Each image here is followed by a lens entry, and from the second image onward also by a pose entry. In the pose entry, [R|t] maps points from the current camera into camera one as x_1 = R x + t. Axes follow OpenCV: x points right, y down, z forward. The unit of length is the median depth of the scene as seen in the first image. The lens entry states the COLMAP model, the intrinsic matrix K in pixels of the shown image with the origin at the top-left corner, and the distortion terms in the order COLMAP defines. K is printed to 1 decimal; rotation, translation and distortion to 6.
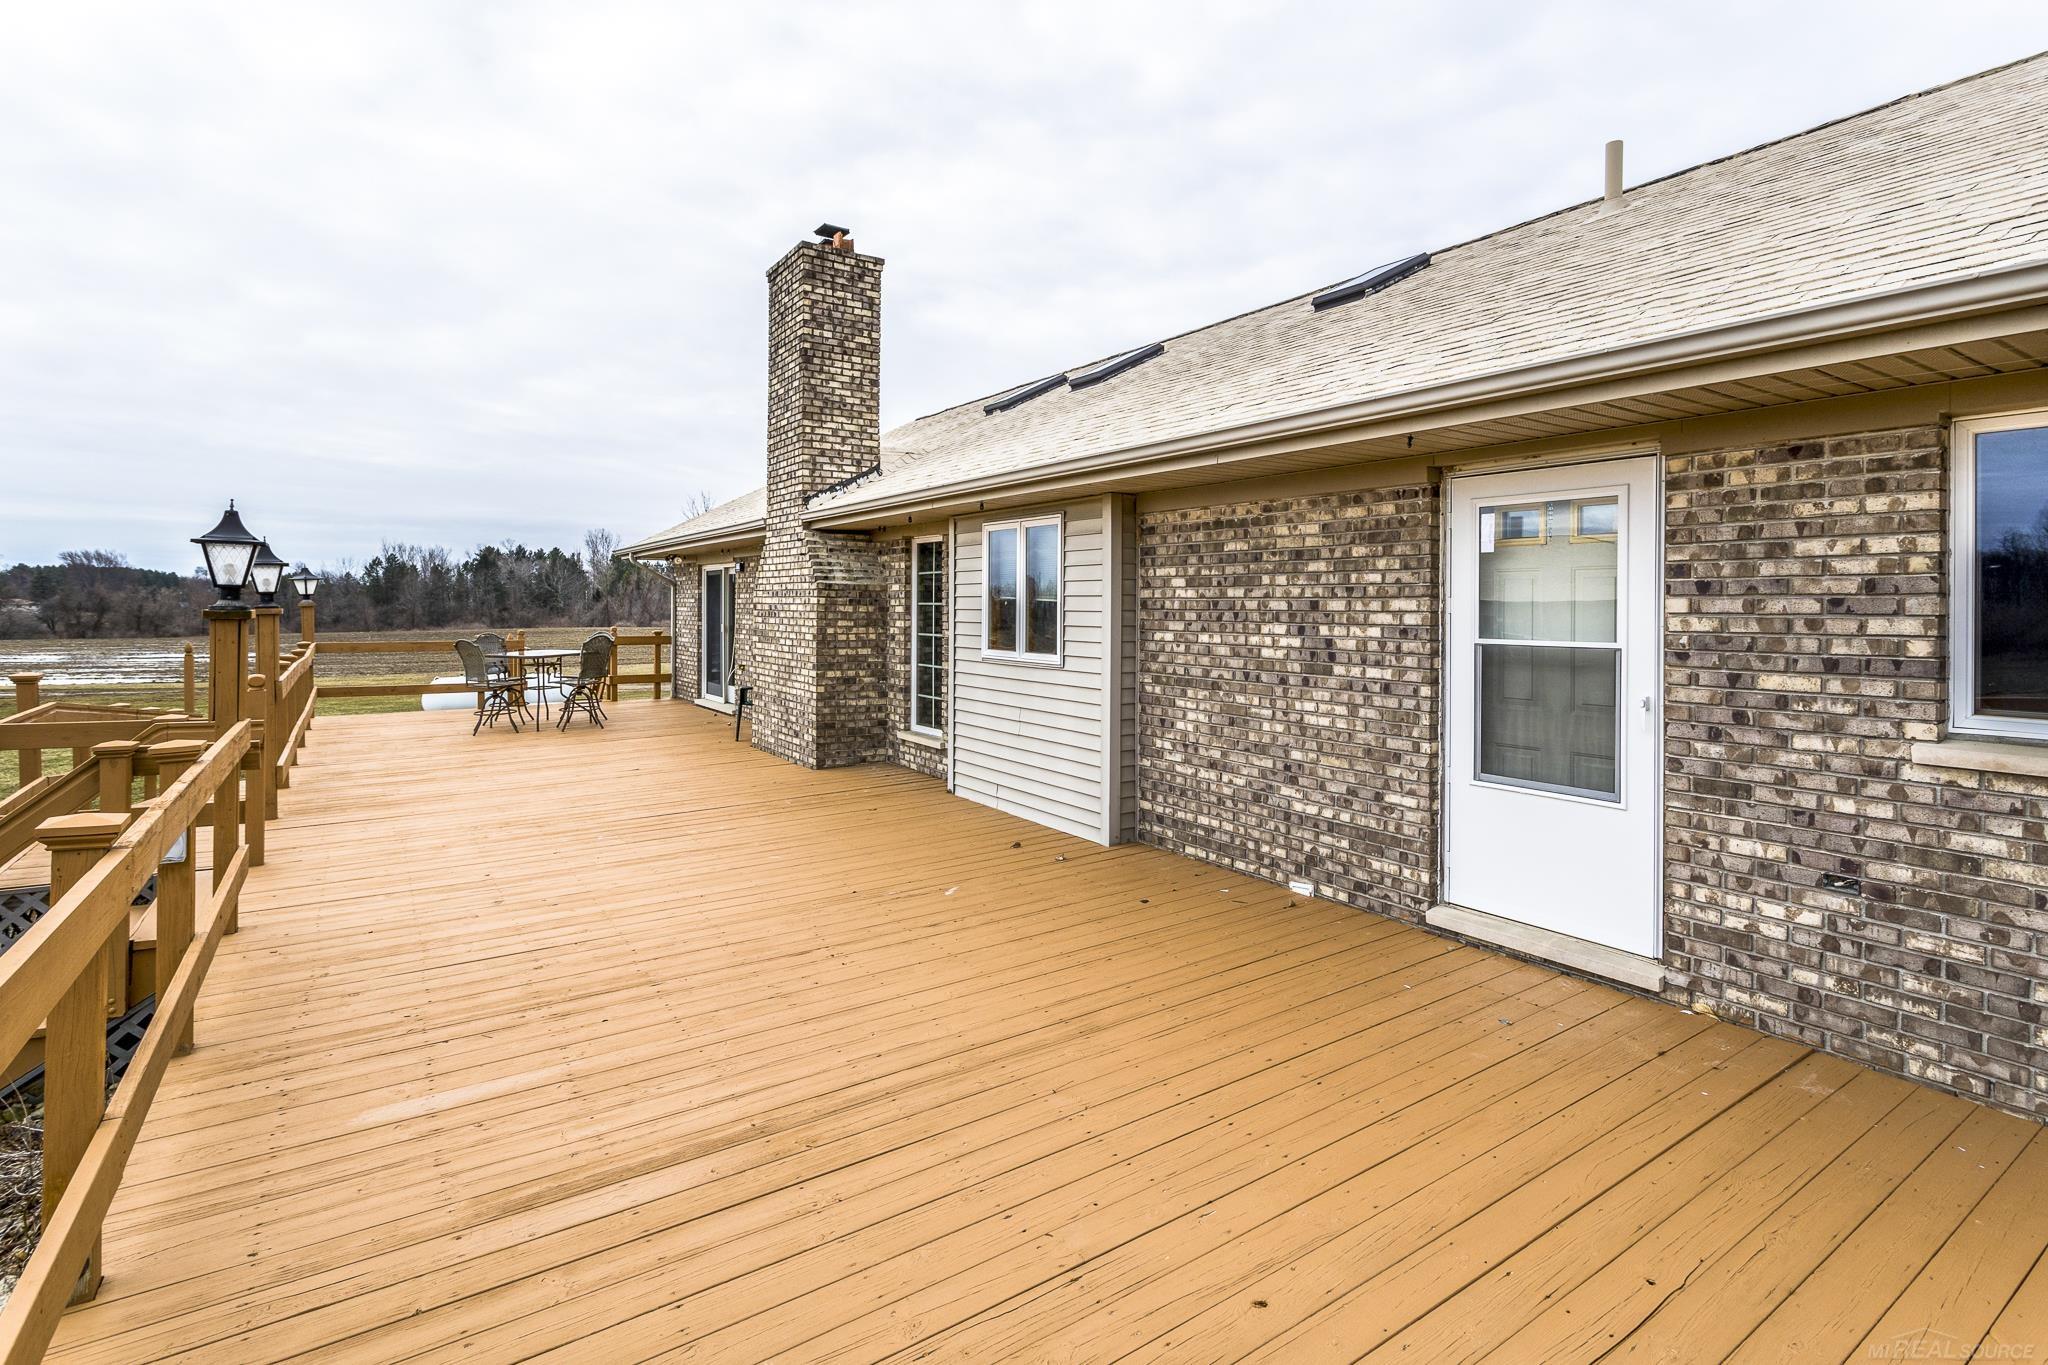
lens RADIAL K [[999.9, 0, 1018.9], [0, 999.9, 606.9], [0, 0, 1]] dist [0.001042, 0.001163]
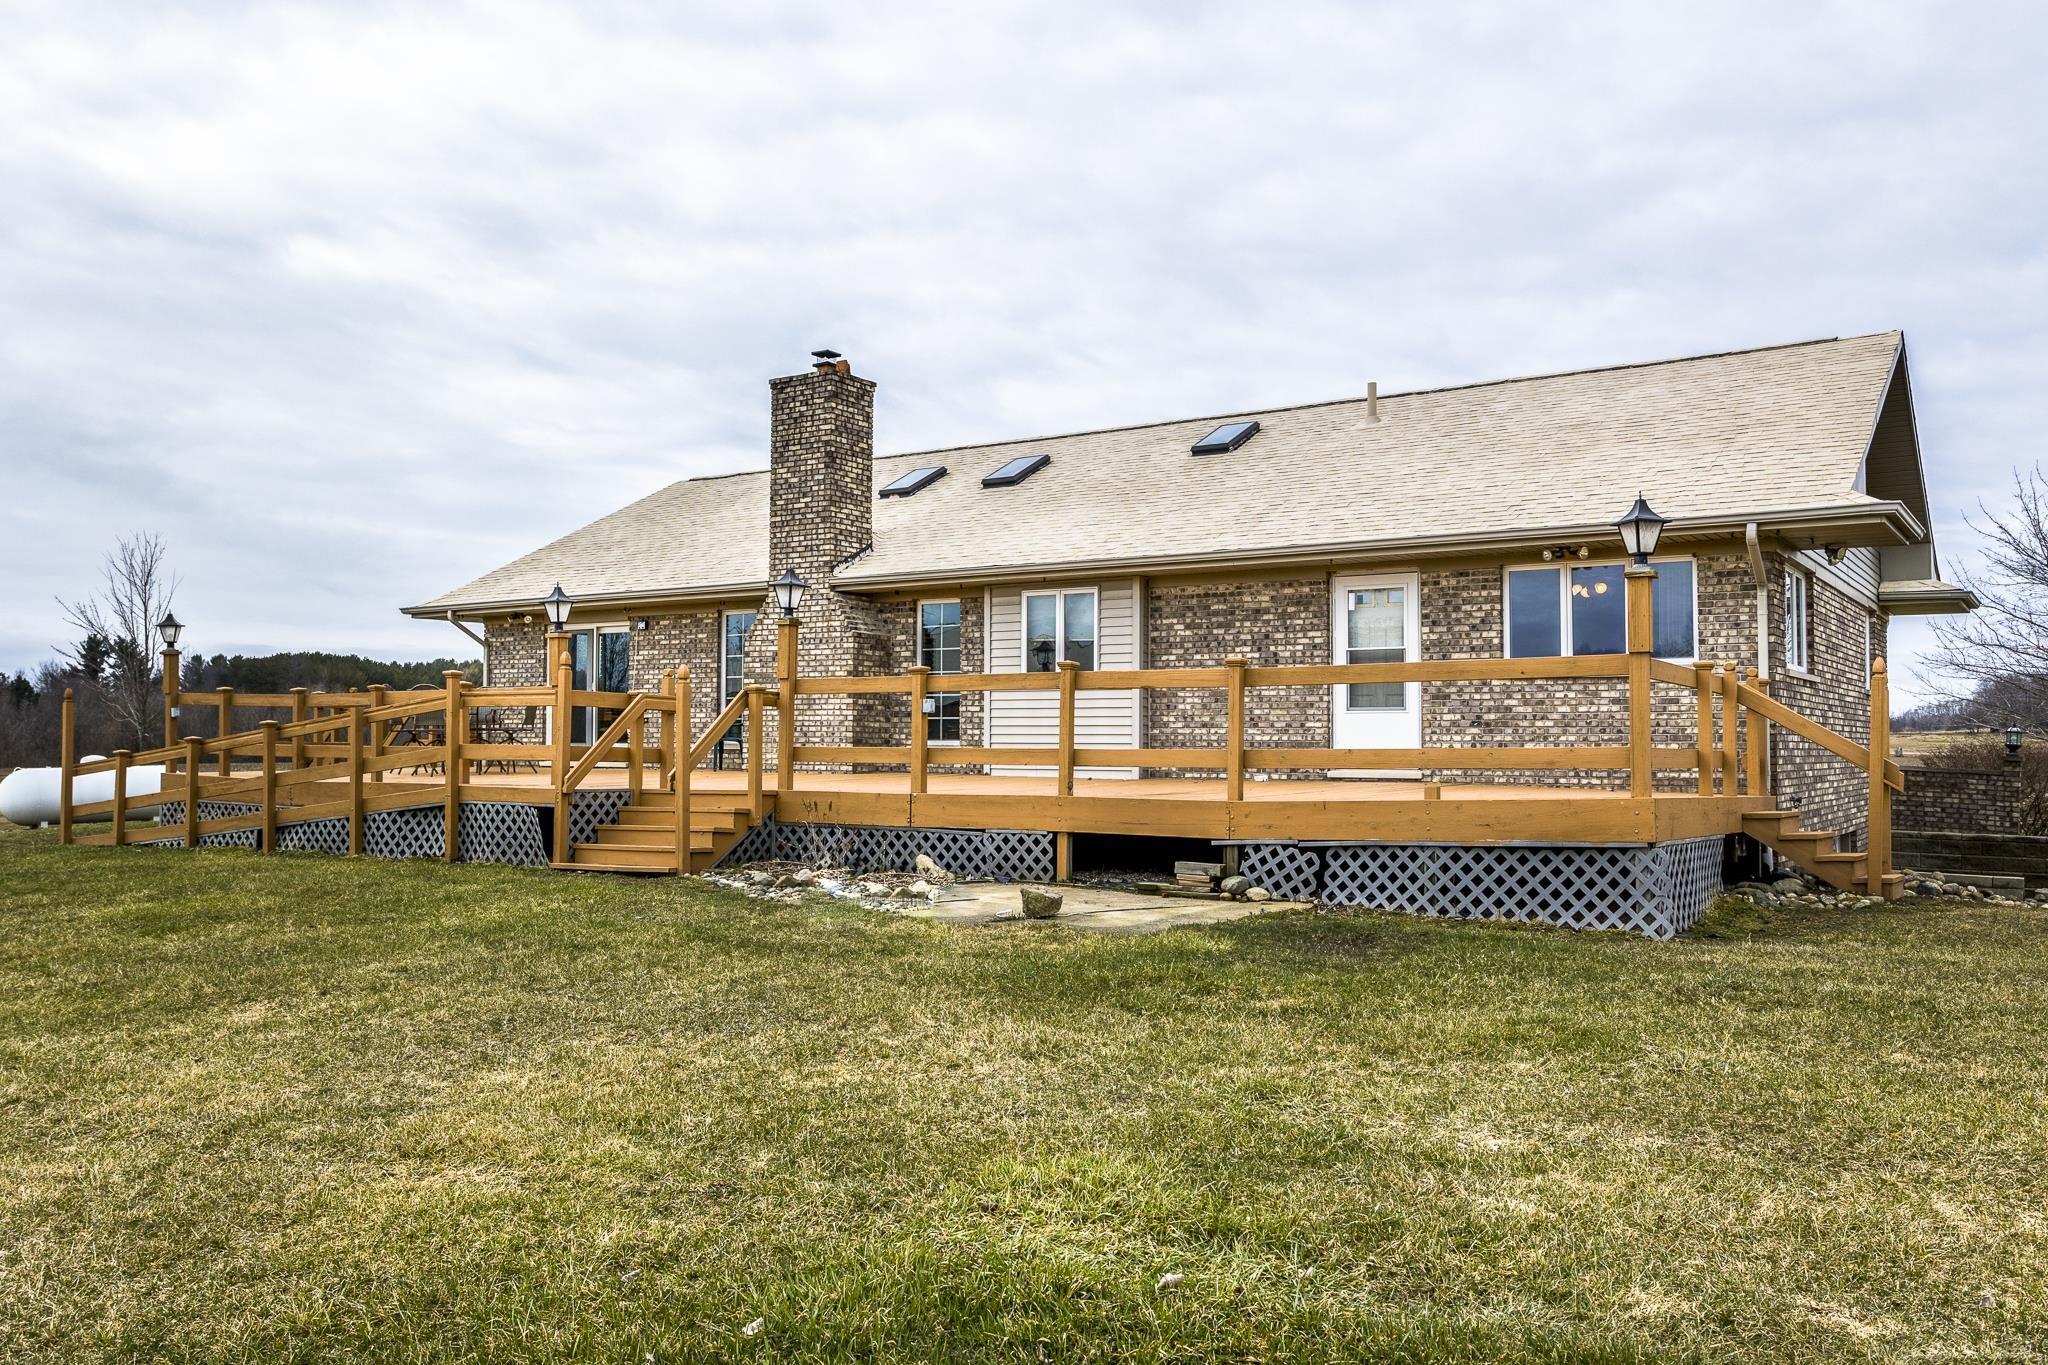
lens RADIAL K [[1713.8, 0, 987.8], [0, 1713.8, 682.3], [0, 0, 1]] dist [0.006097, -0.001344]
pose [[0.924717, 0.013524, 0.380415, -1.375533], [0.001893, 0.999193, -0.040123, 0.204618], [-0.380651, 0.037822, 0.923945, -1.766743]]
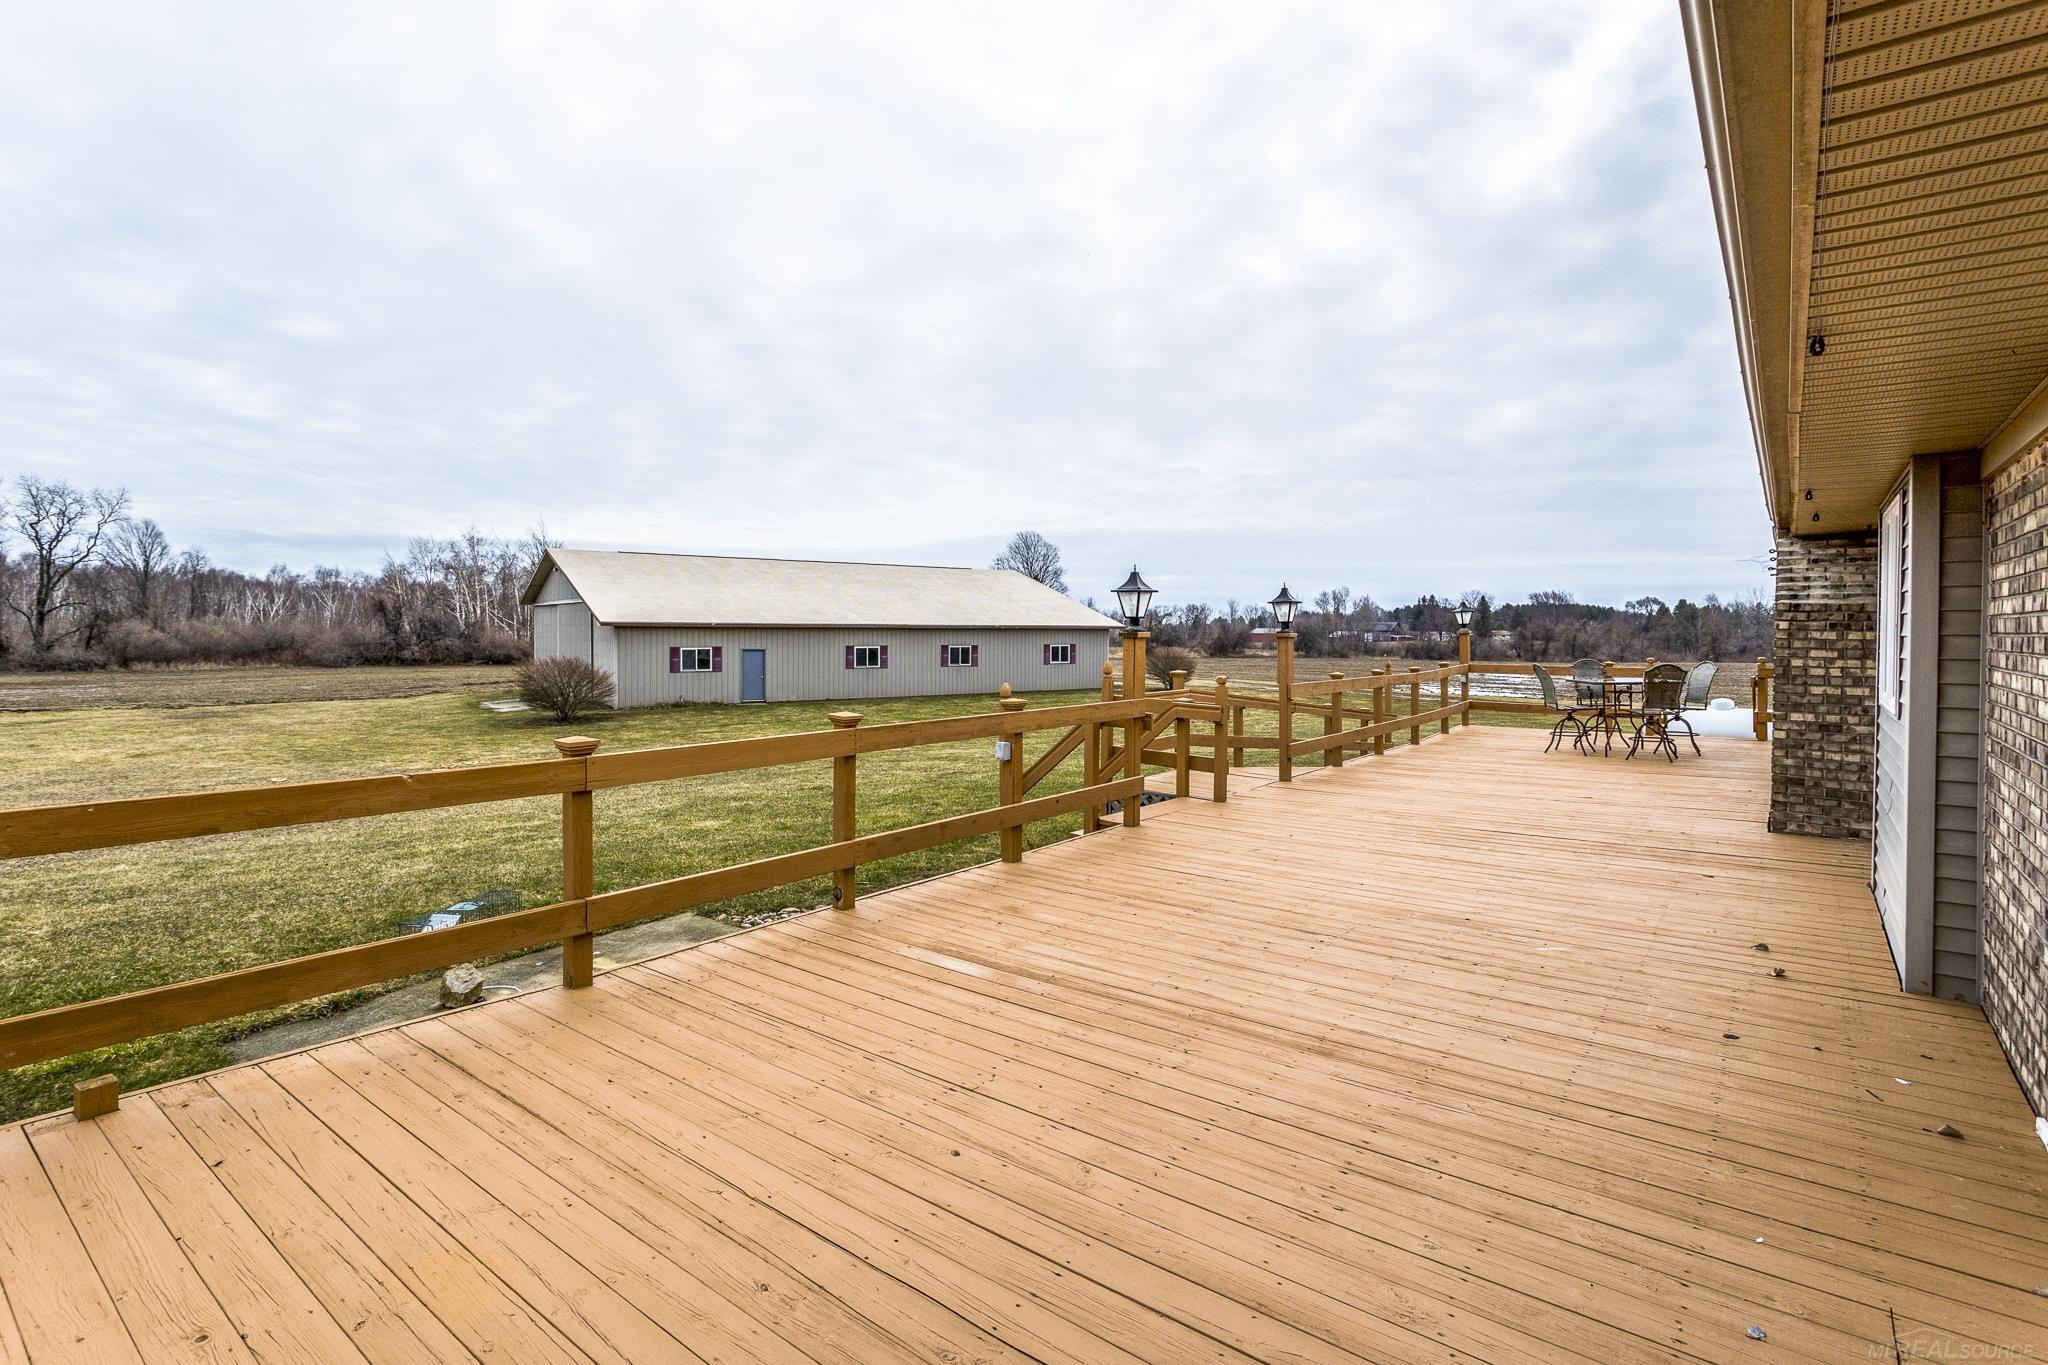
lens RADIAL K [[972.4, 0, 1014.1], [0, 972.4, 641.6], [0, 0, 1]] dist [0.001275, 0.000299]
pose [[0.305475, 0.008551, -0.952162, 0.557073], [-0.004660, 0.999961, 0.007485, 0.006437], [0.952189, 0.002151, 0.305503, 0.258756]]
